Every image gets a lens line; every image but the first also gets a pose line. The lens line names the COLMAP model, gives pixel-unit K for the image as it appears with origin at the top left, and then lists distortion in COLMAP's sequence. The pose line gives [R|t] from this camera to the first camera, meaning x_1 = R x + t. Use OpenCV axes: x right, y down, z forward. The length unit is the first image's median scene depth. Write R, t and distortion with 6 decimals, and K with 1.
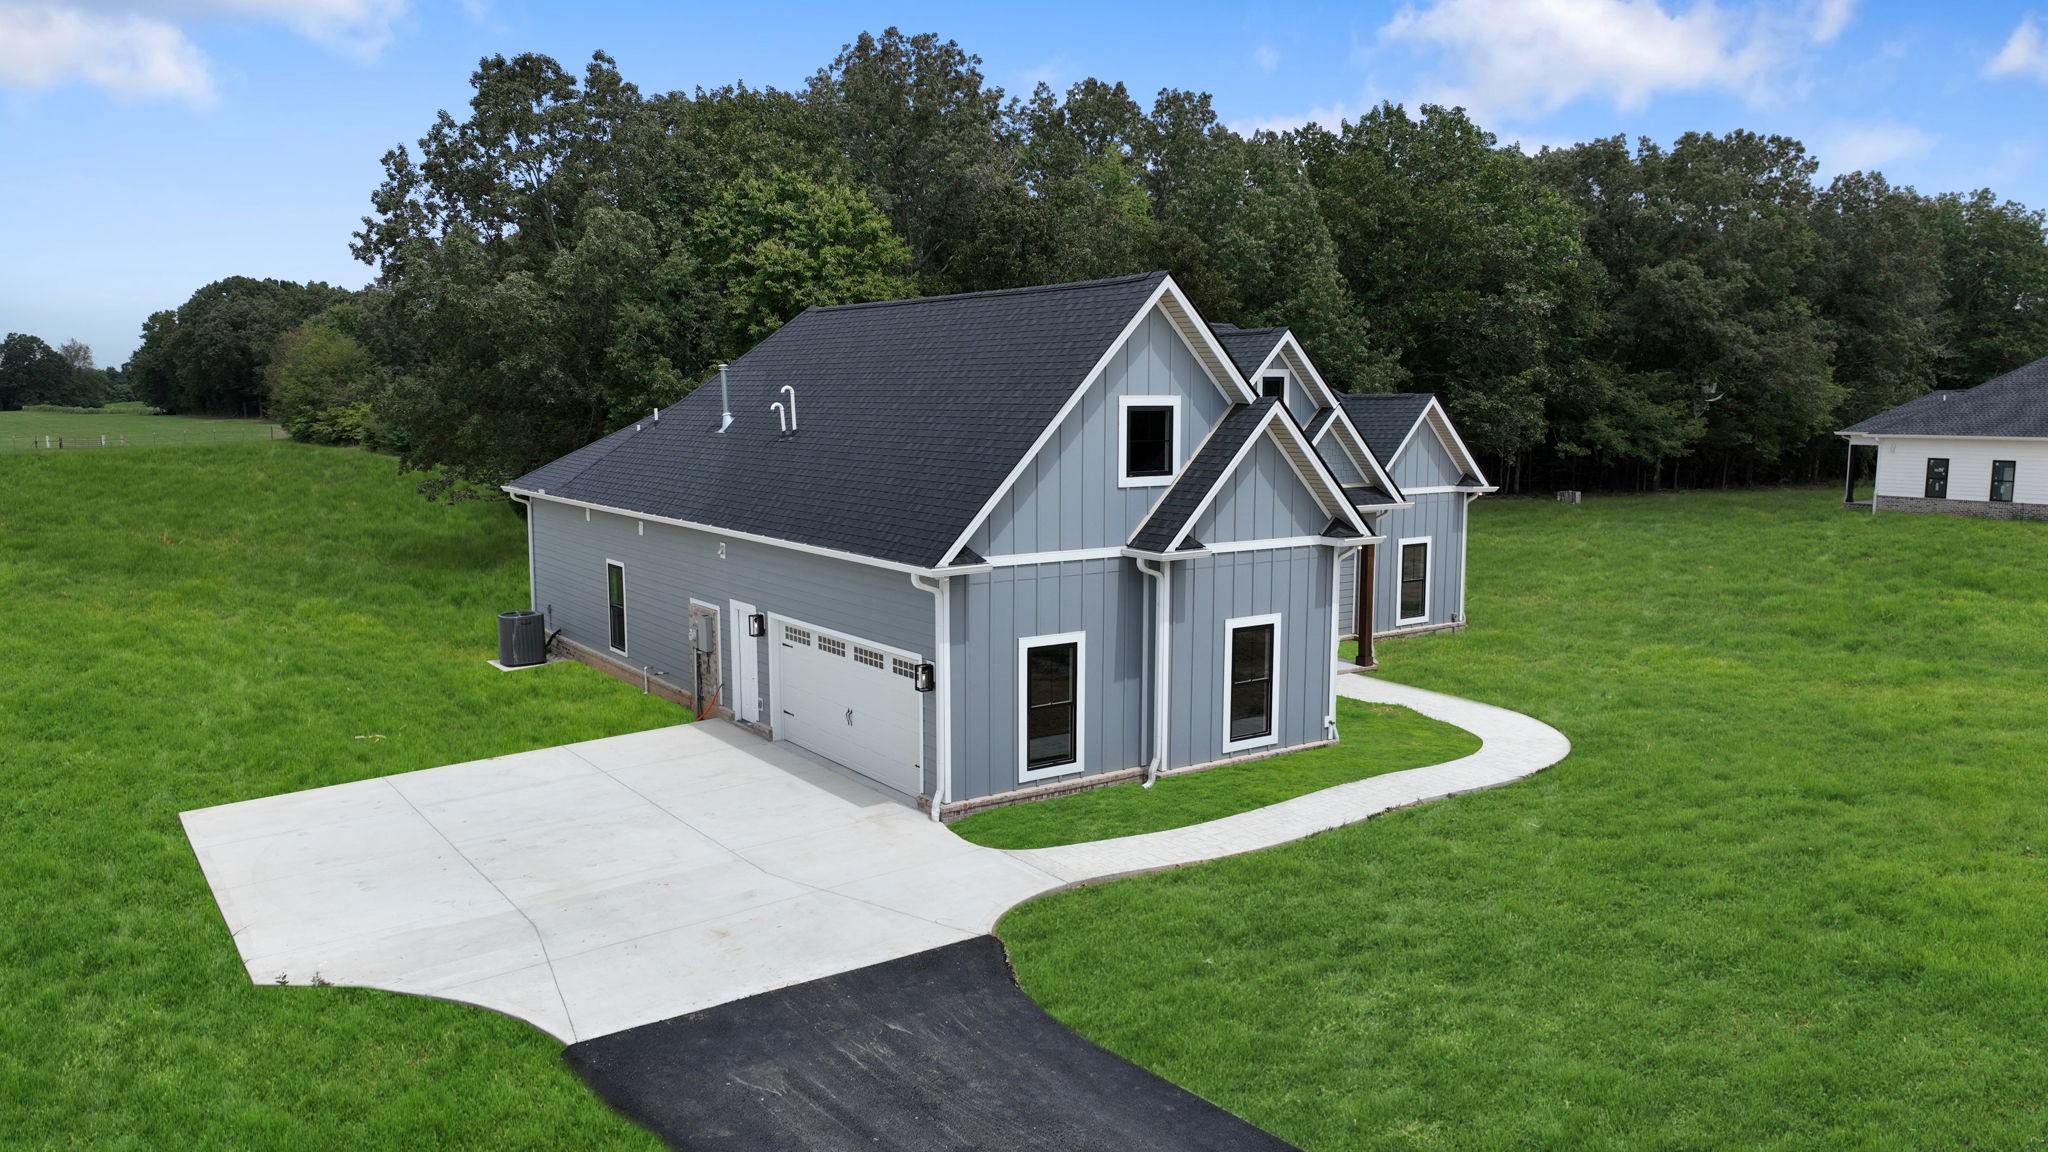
lens RADIAL K [[1435.3, 0, 1026.0], [0, 1435.3, 576.3], [0, 0, 1]] dist [0.000455, 0.013947]
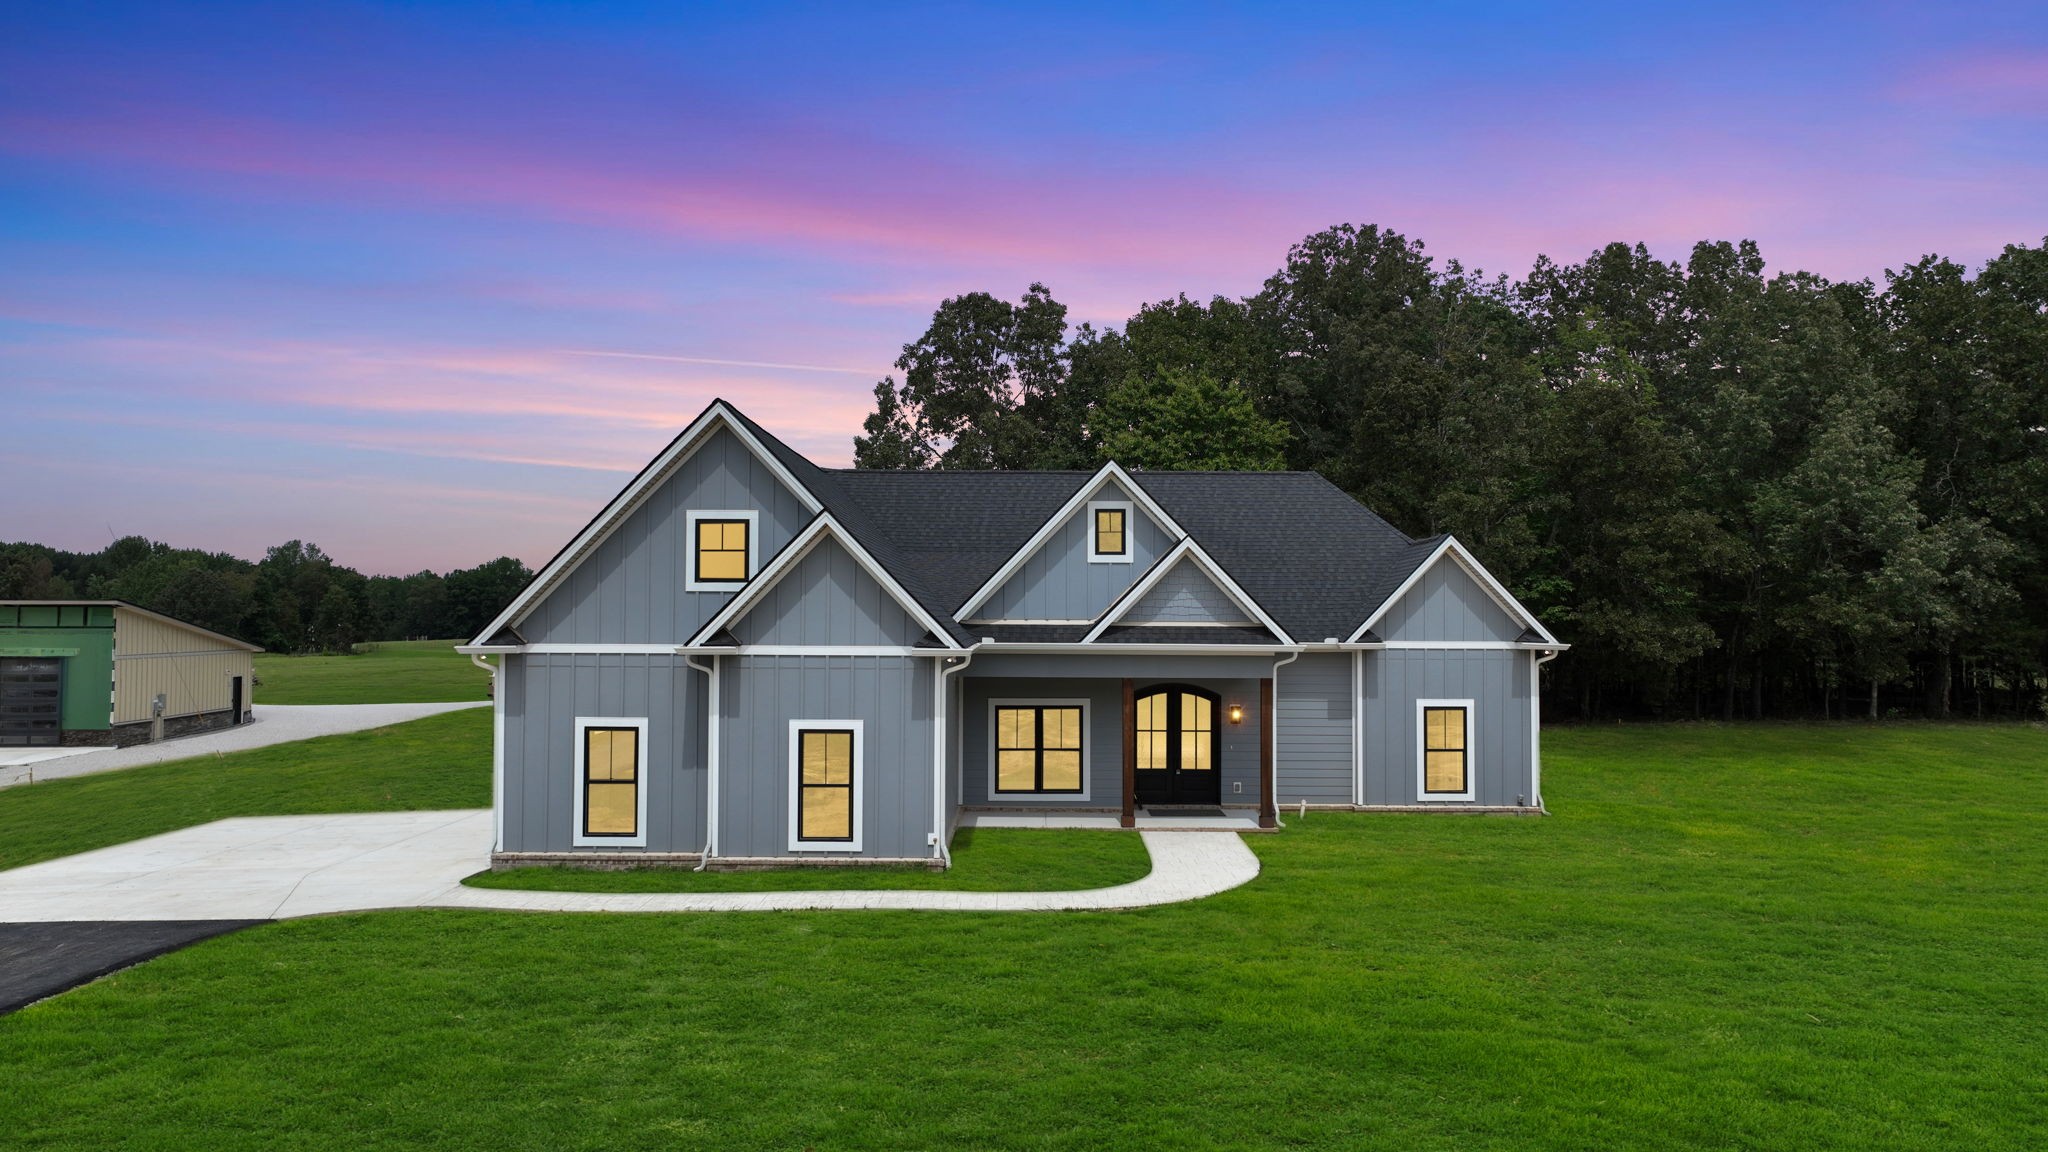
lens RADIAL K [[1435.3, 0, 1029.6], [0, 1435.3, 578.7], [0, 0, 1]] dist [0.000455, 0.013947]
pose [[0.818565, -0.012447, -0.574280, 0.370887], [-0.076066, 0.988612, -0.129849, 0.021358], [0.569356, 0.149973, 0.808296, 0.099069]]
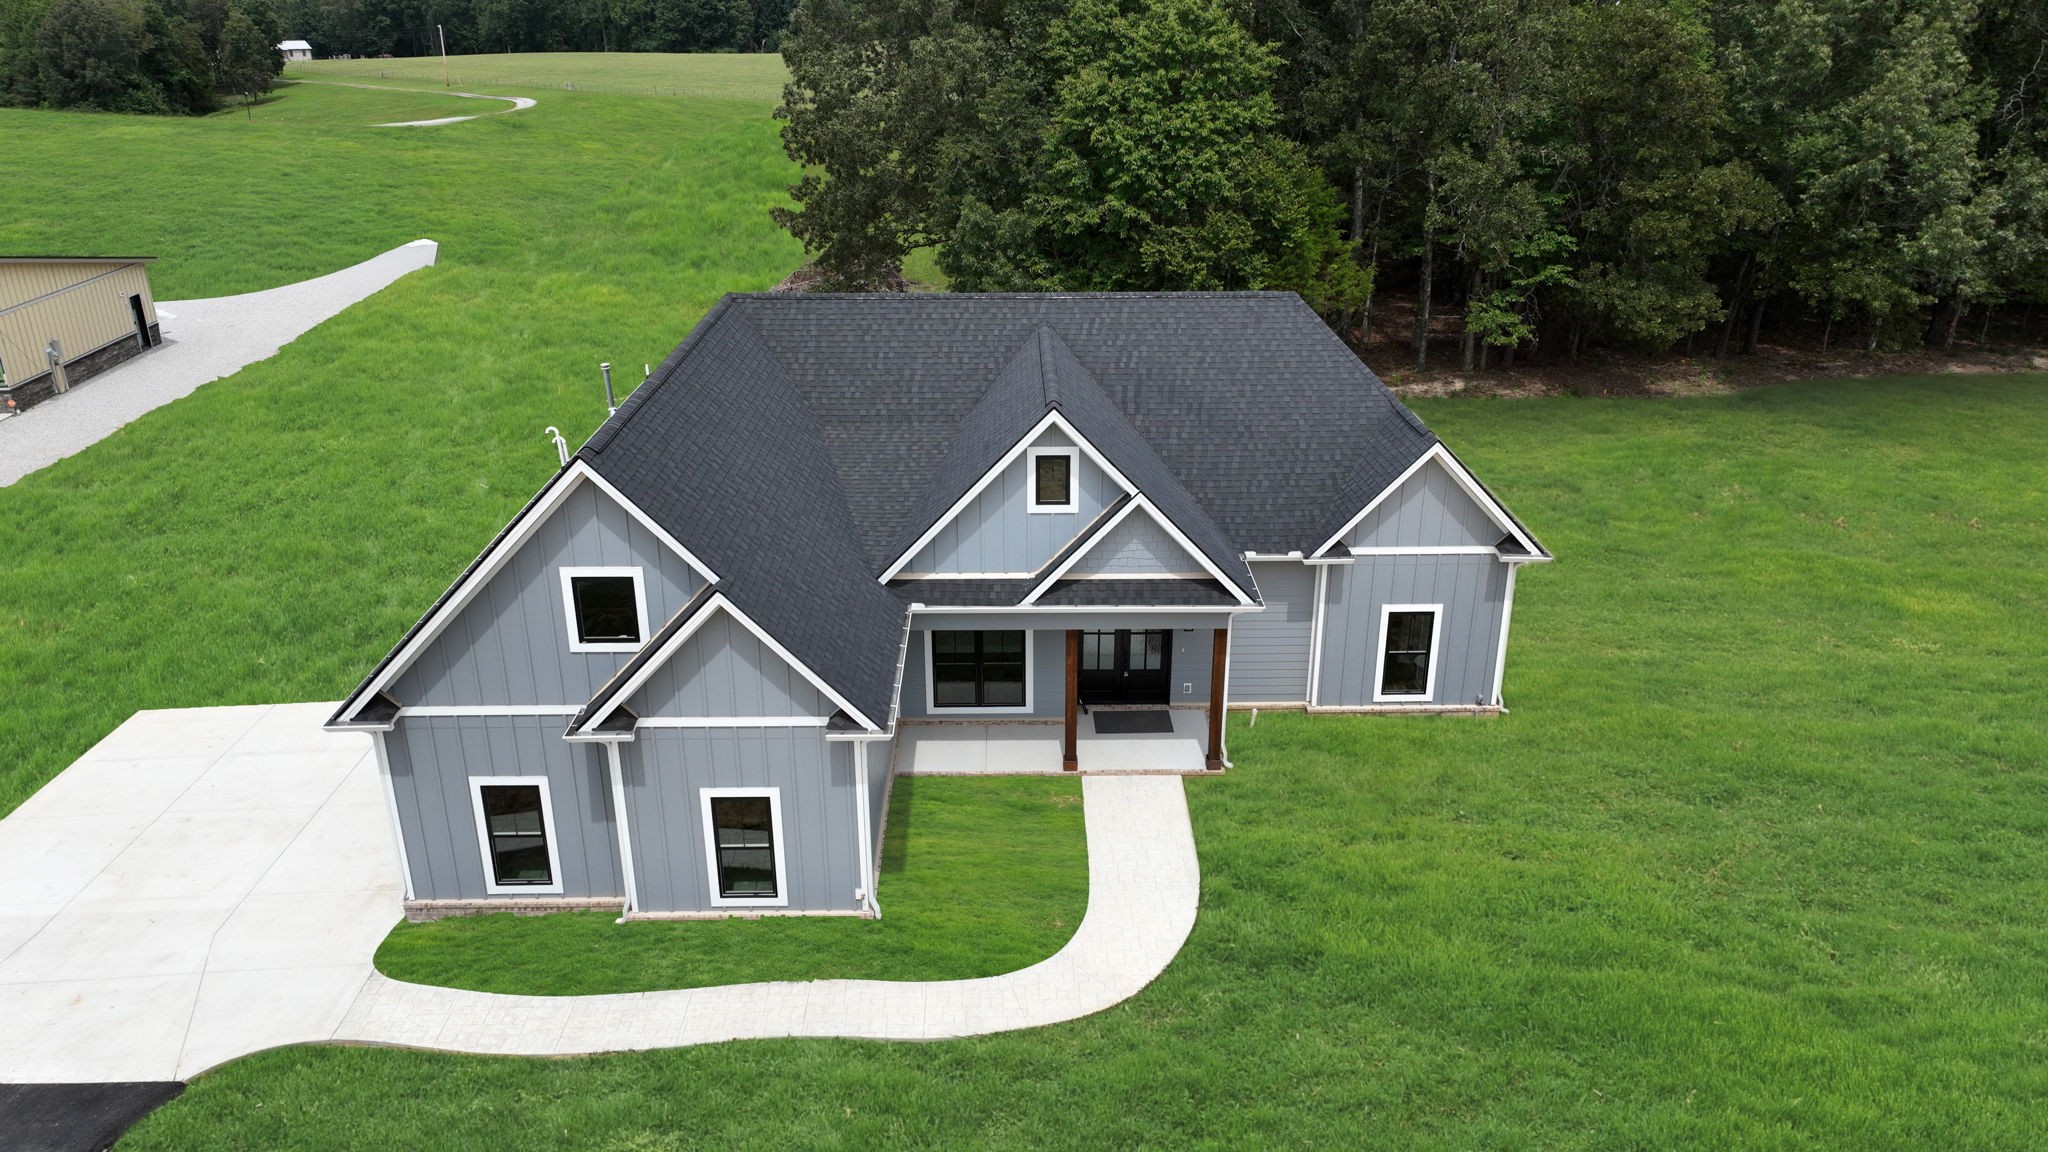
lens RADIAL K [[1435.3, 0, 1026.9], [0, 1435.3, 575.3], [0, 0, 1]] dist [0.000455, 0.013947]
pose [[0.827585, 0.208303, -0.521261, 0.335044], [-0.069418, 0.959450, 0.273197, -0.163336], [0.557032, -0.189908, 0.808487, 0.152090]]
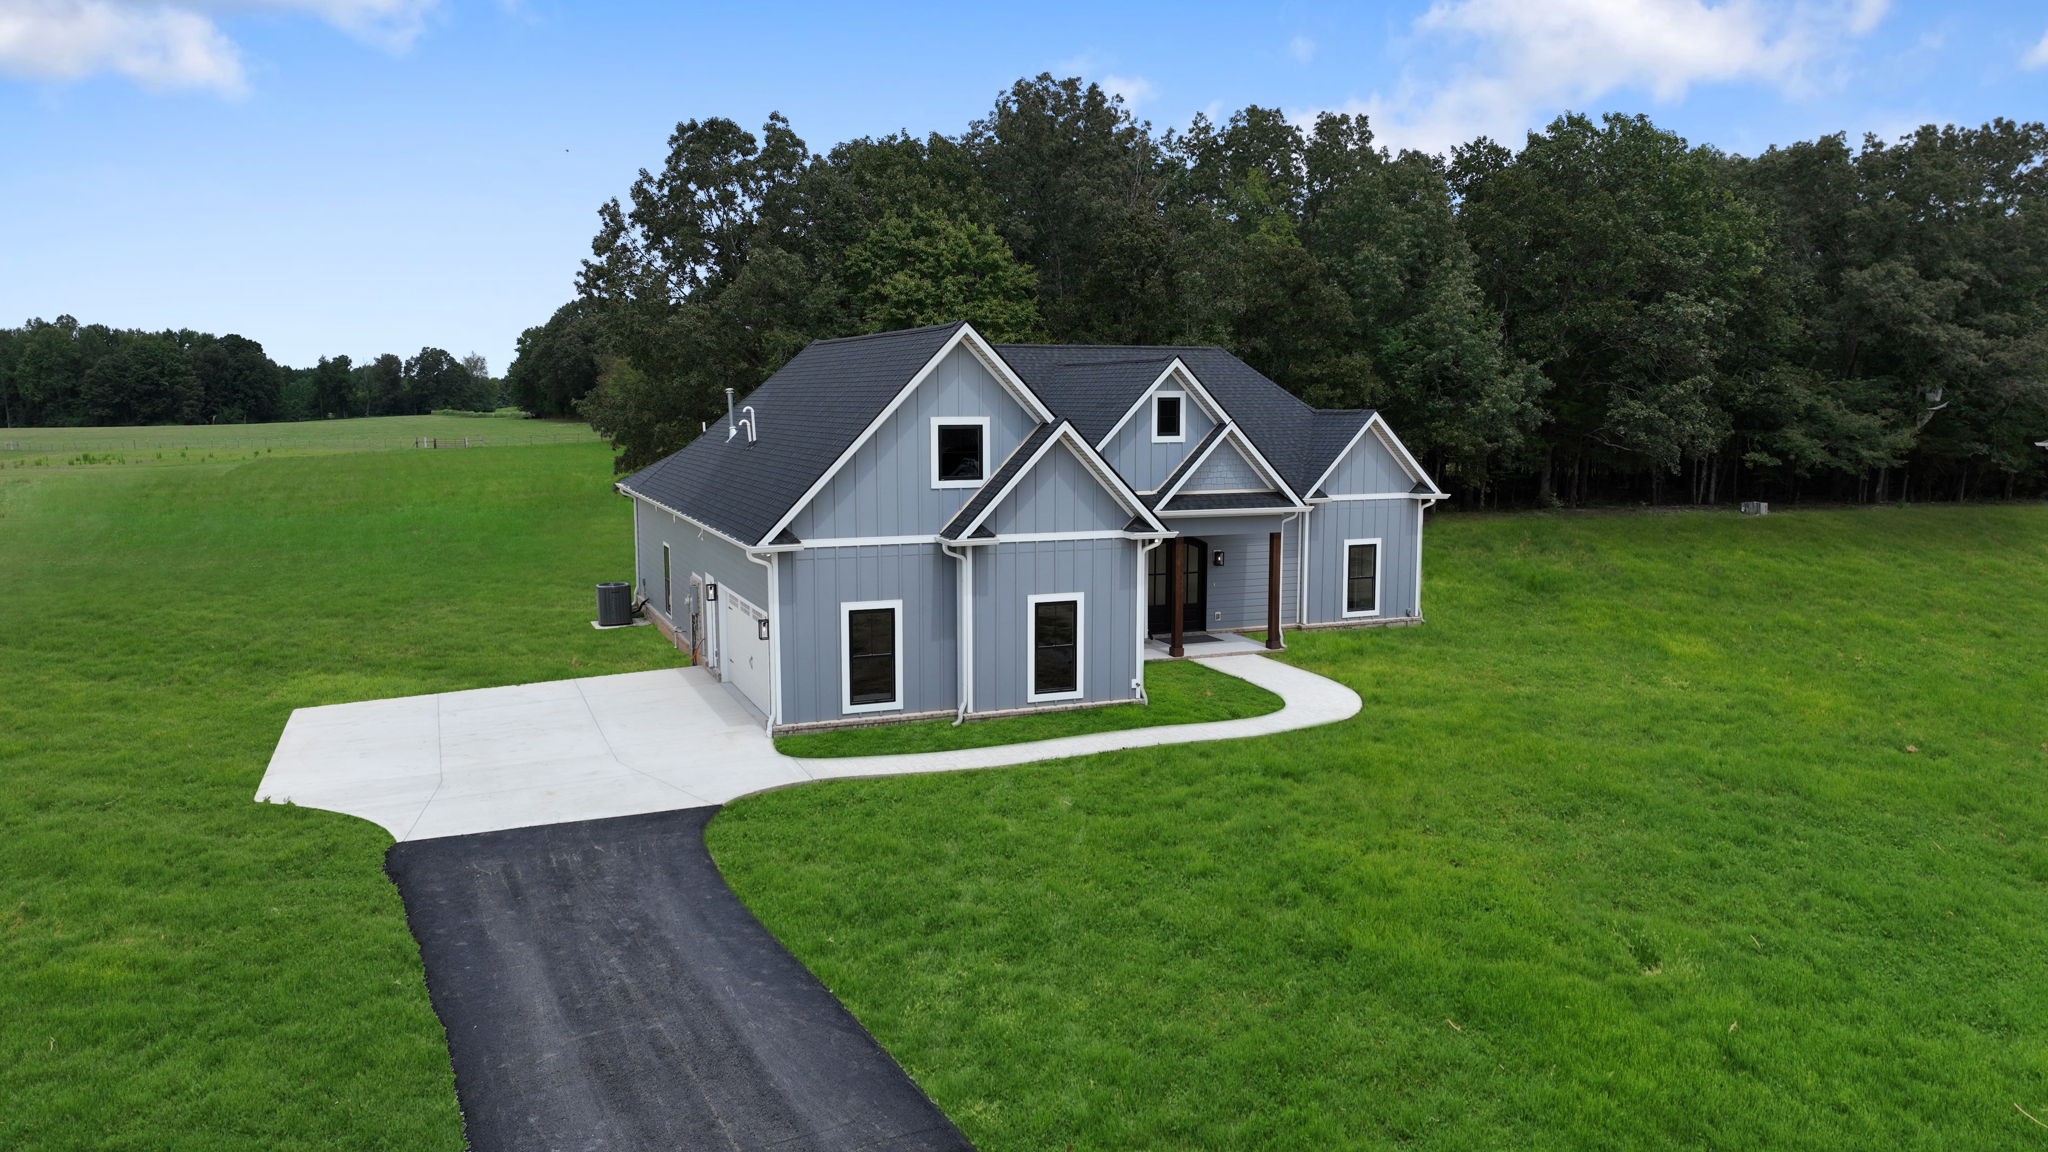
lens RADIAL K [[1435.3, 0, 1026.1], [0, 1435.3, 573.7], [0, 0, 1]] dist [0.000455, 0.013947]
pose [[0.975244, 0.025481, -0.219658, 0.172397], [-0.026400, 0.999651, -0.001247, 0.005467], [0.219549, 0.007015, 0.975576, -0.092448]]
